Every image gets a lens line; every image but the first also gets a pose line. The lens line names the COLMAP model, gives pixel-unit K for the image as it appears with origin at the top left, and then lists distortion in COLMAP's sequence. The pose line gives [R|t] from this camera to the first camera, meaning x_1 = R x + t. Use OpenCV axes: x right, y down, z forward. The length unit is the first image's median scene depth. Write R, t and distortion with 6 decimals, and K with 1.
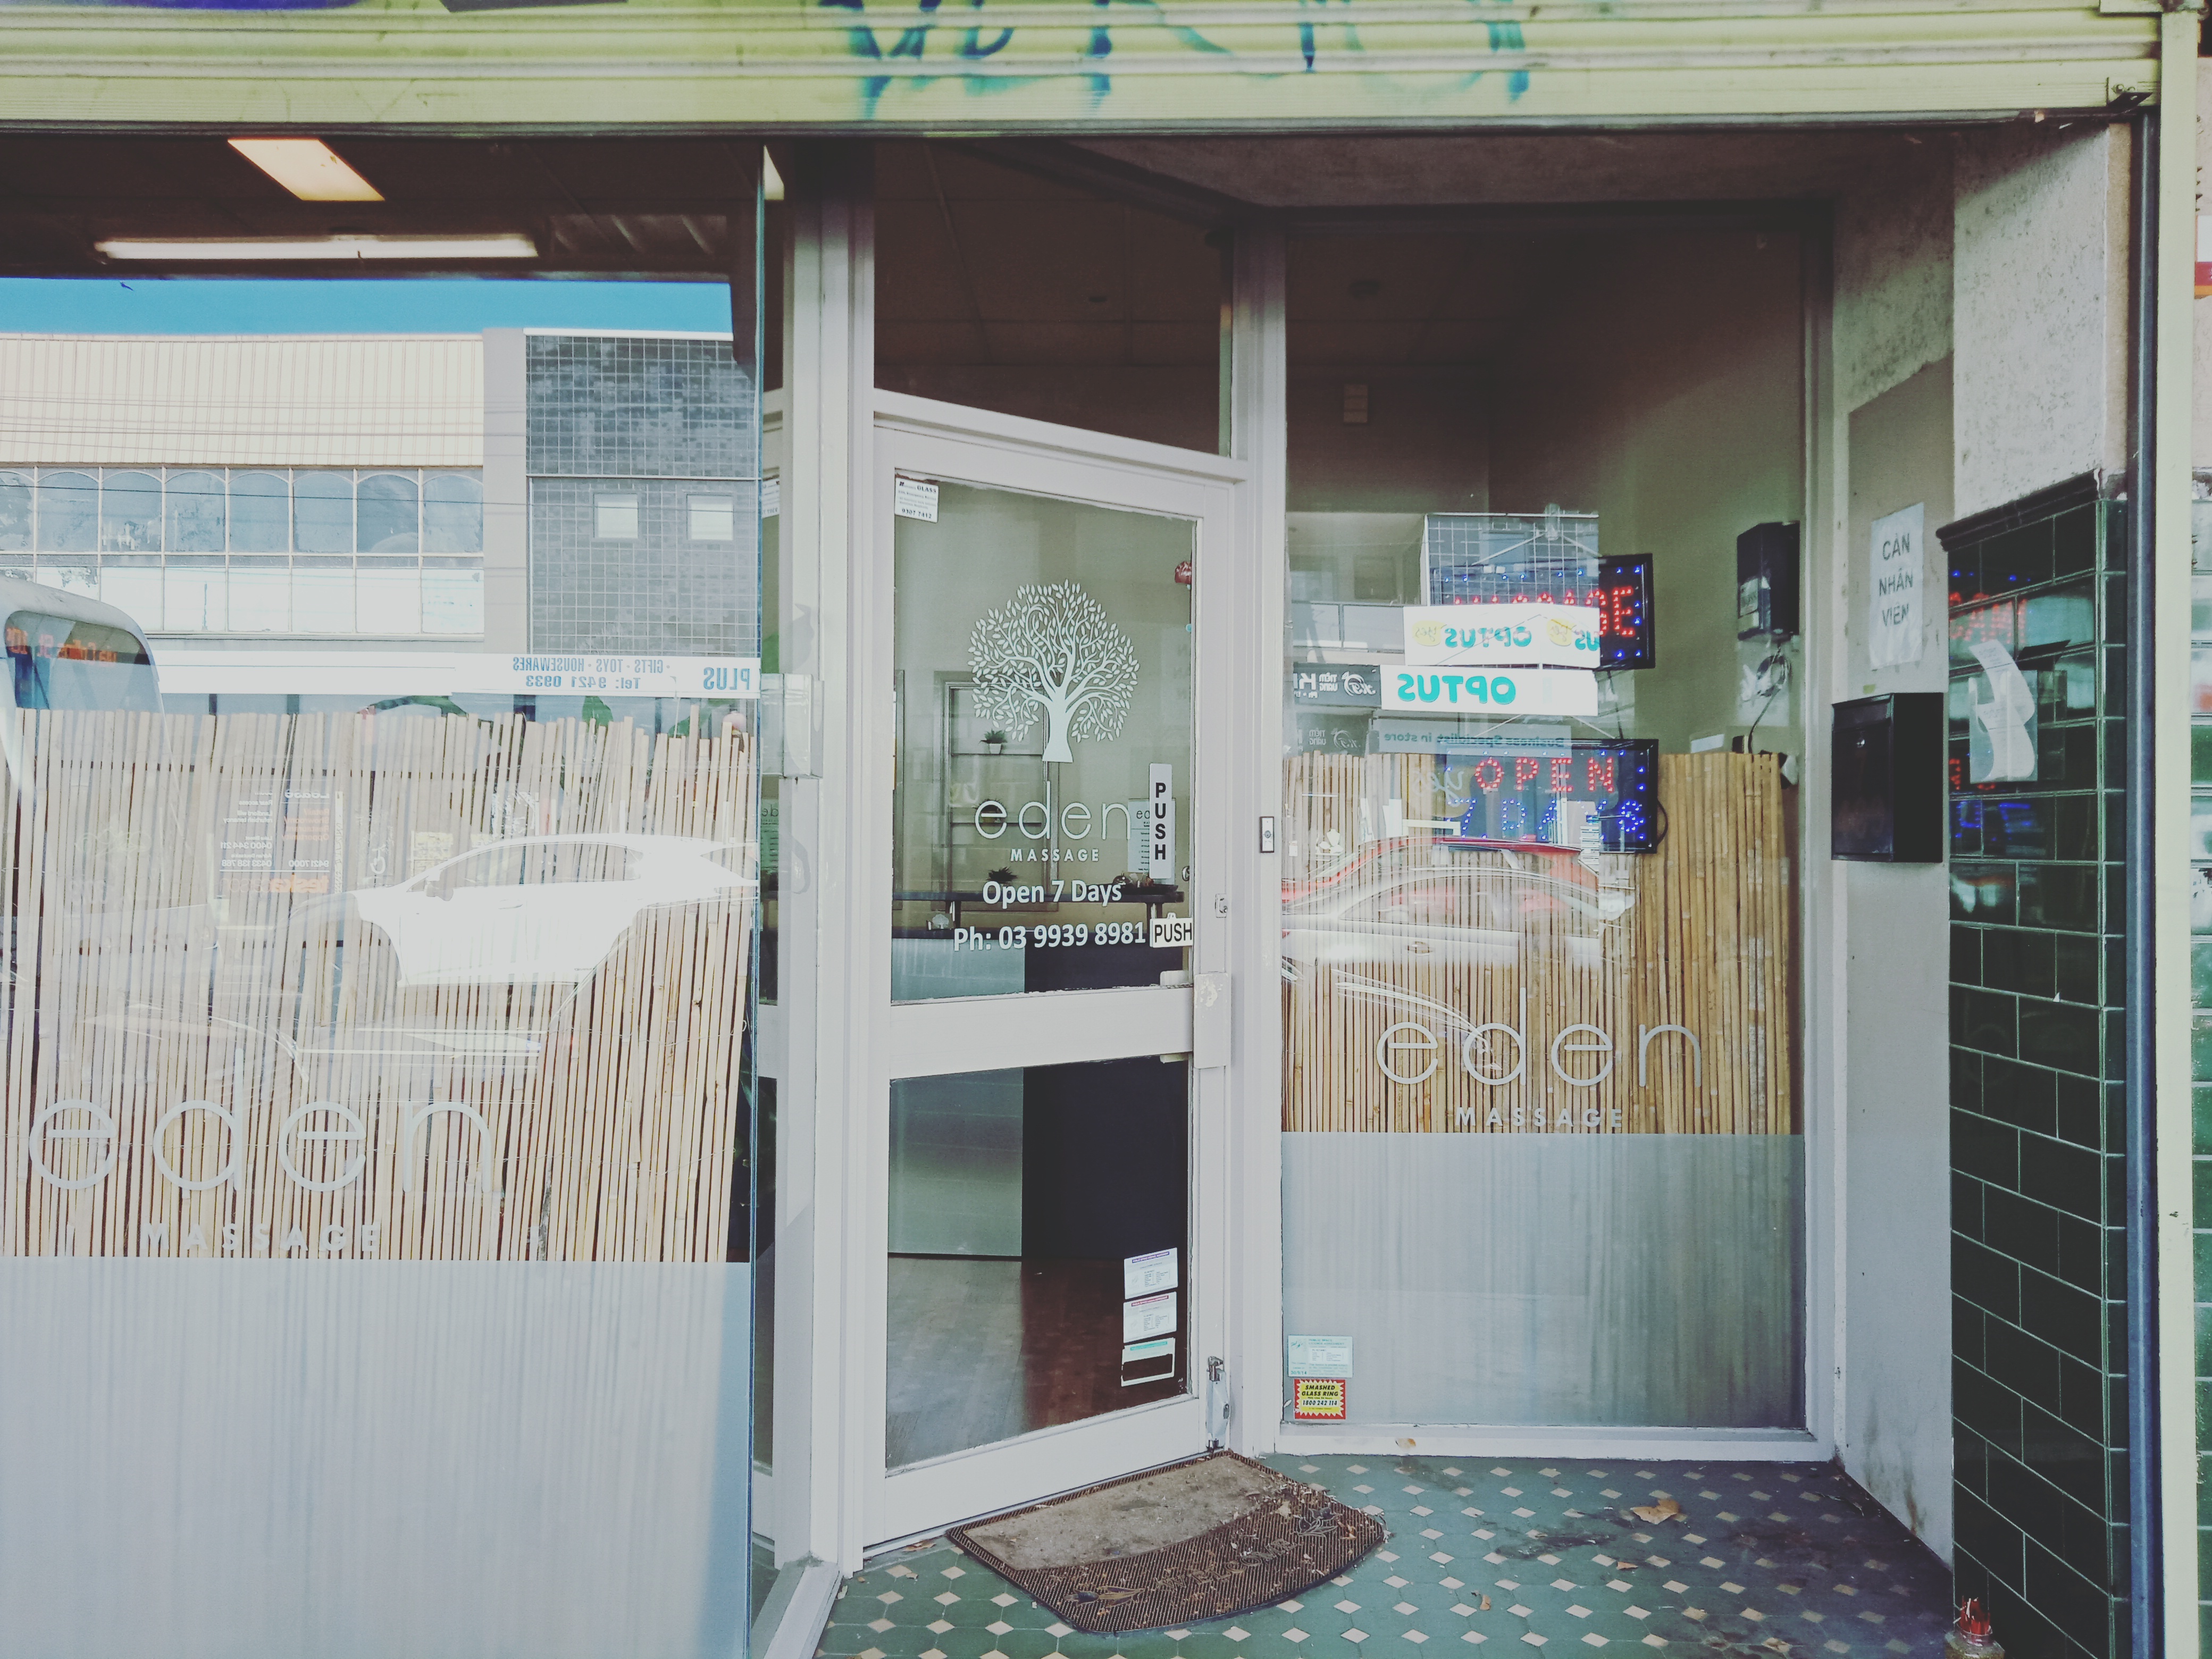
lens RADIAL K [[1610.8, 0, 1082.5], [0, 1610.8, 832.6], [0, 0, 1]] dist [0.046676, -0.065095]
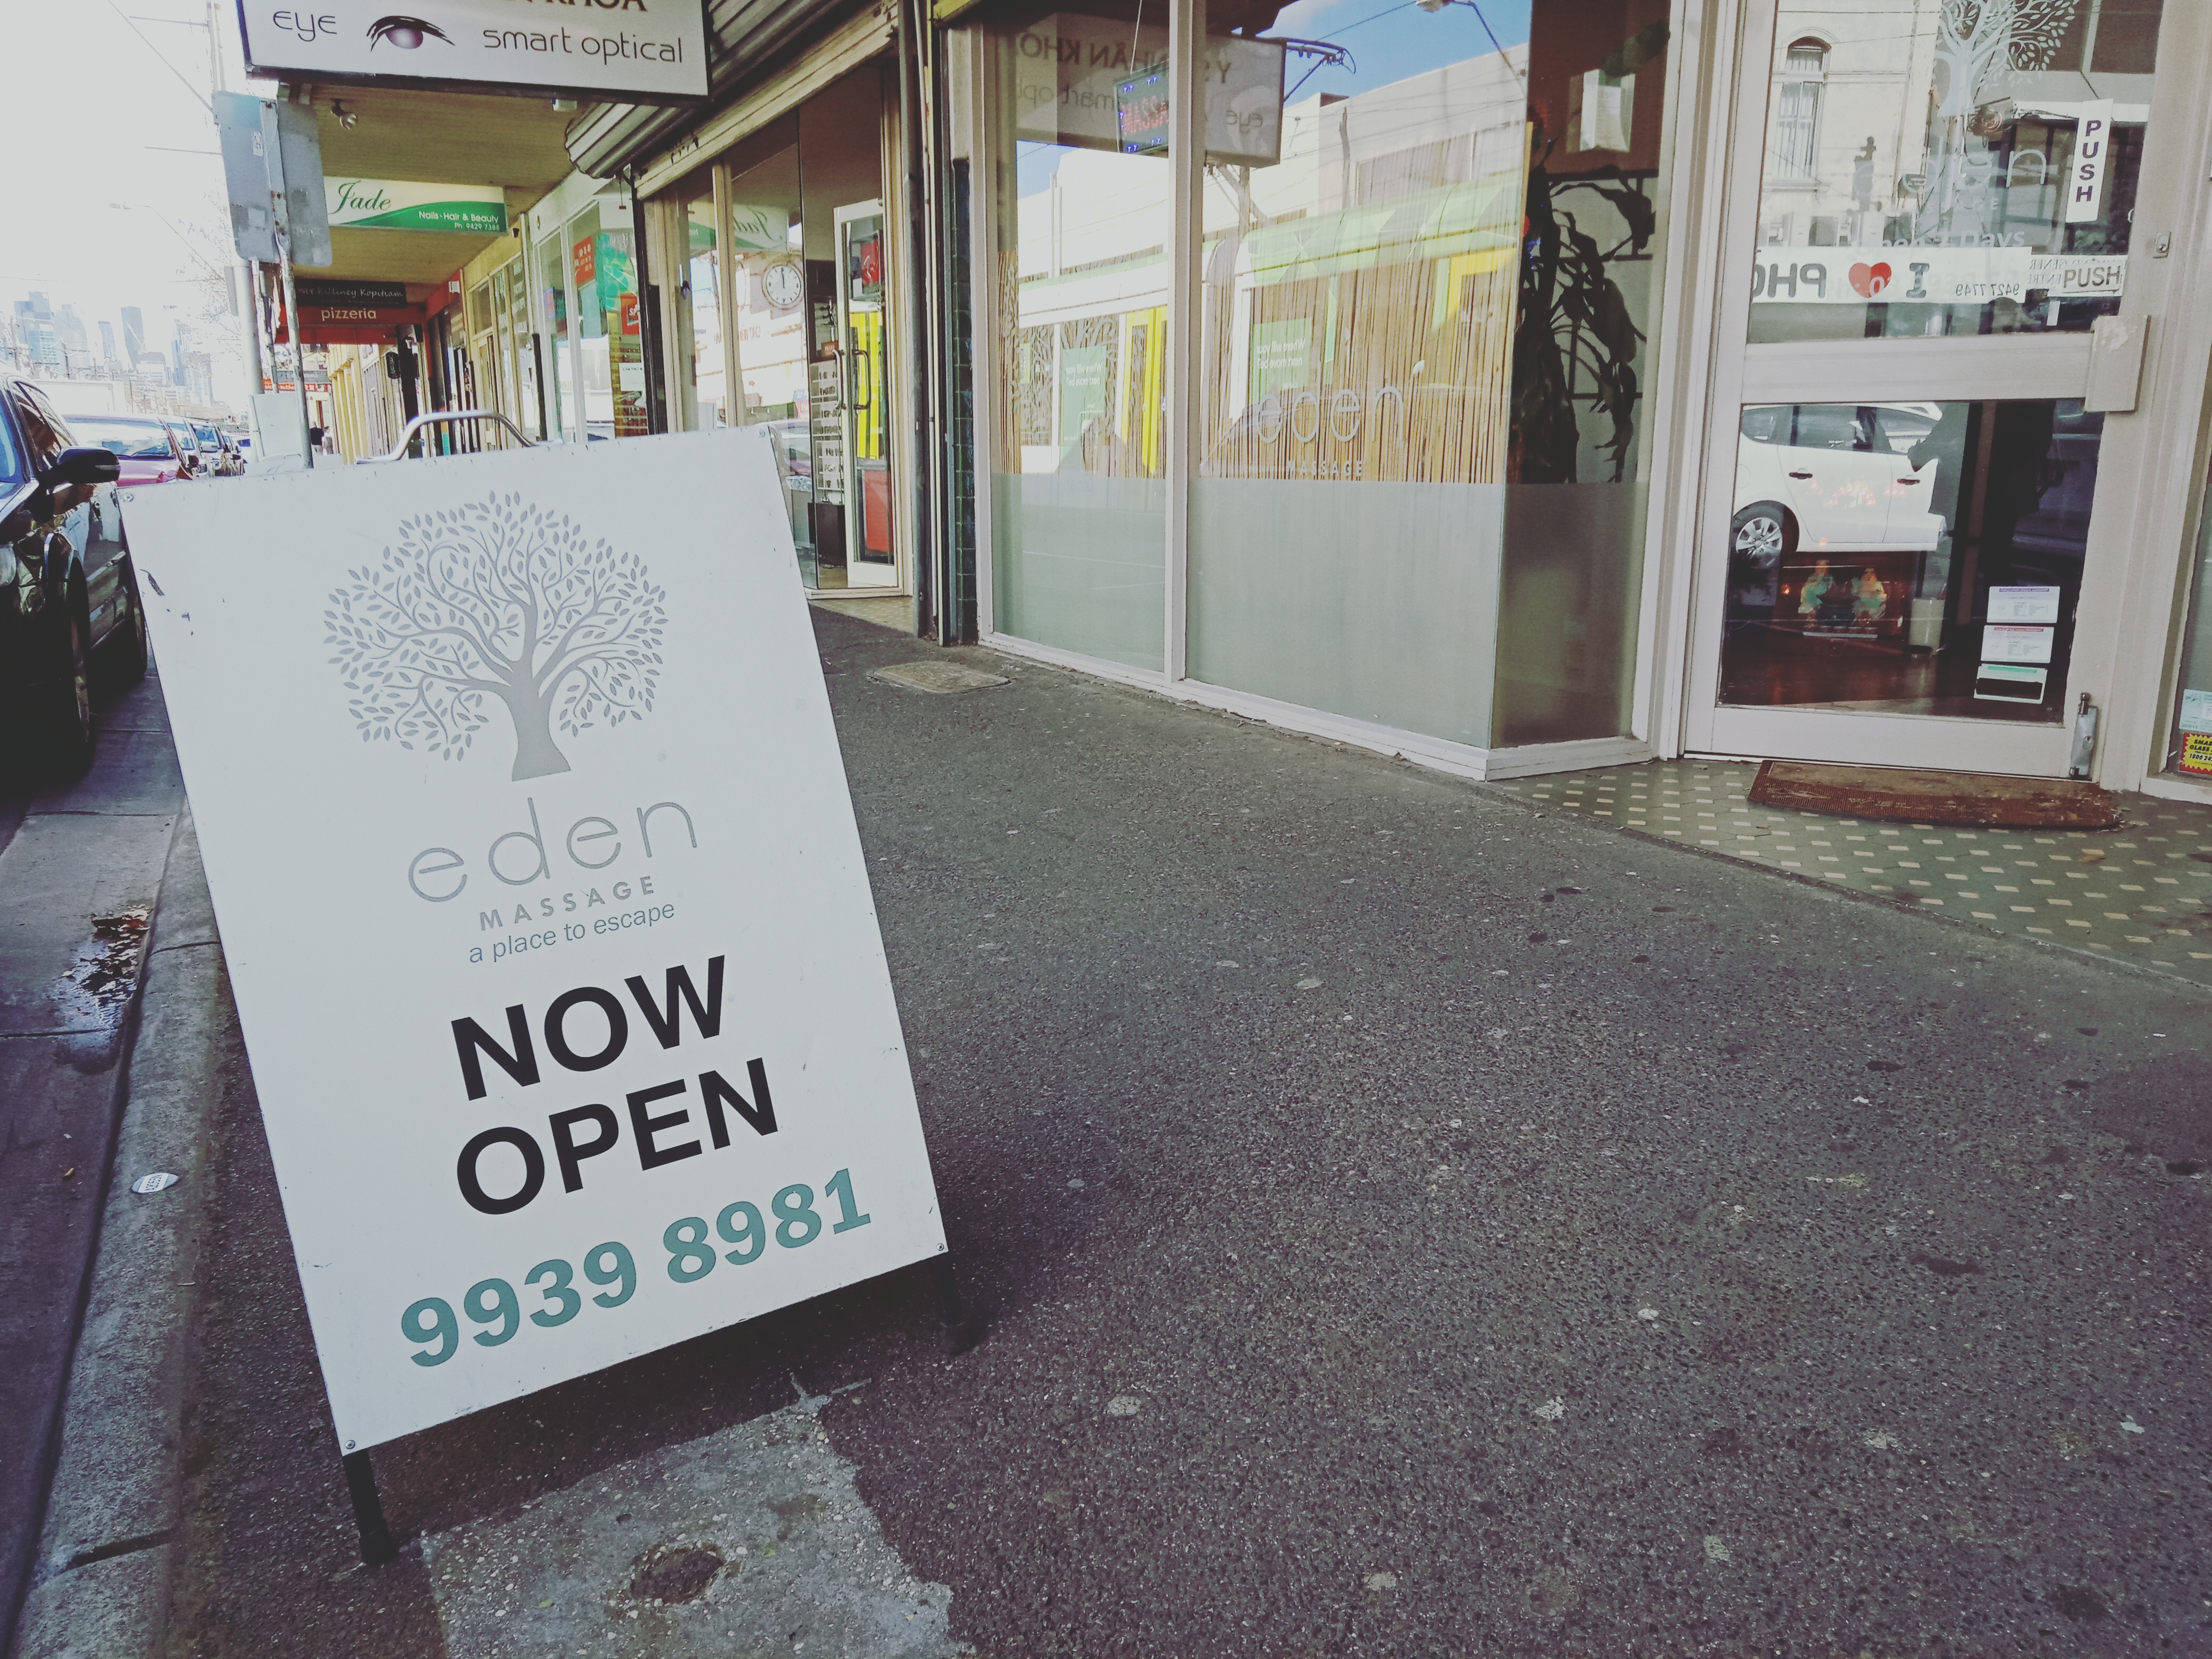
lens RADIAL K [[1610.8, 0, 1082.5], [0, 1610.8, 832.6], [0, 0, 1]] dist [0.046676, -0.065095]
pose [[0.467897, 0.194621, -0.862087, 0.742456], [0.015000, 0.973562, 0.227928, 0.168430], [0.883656, -0.119578, 0.452608, -0.078380]]
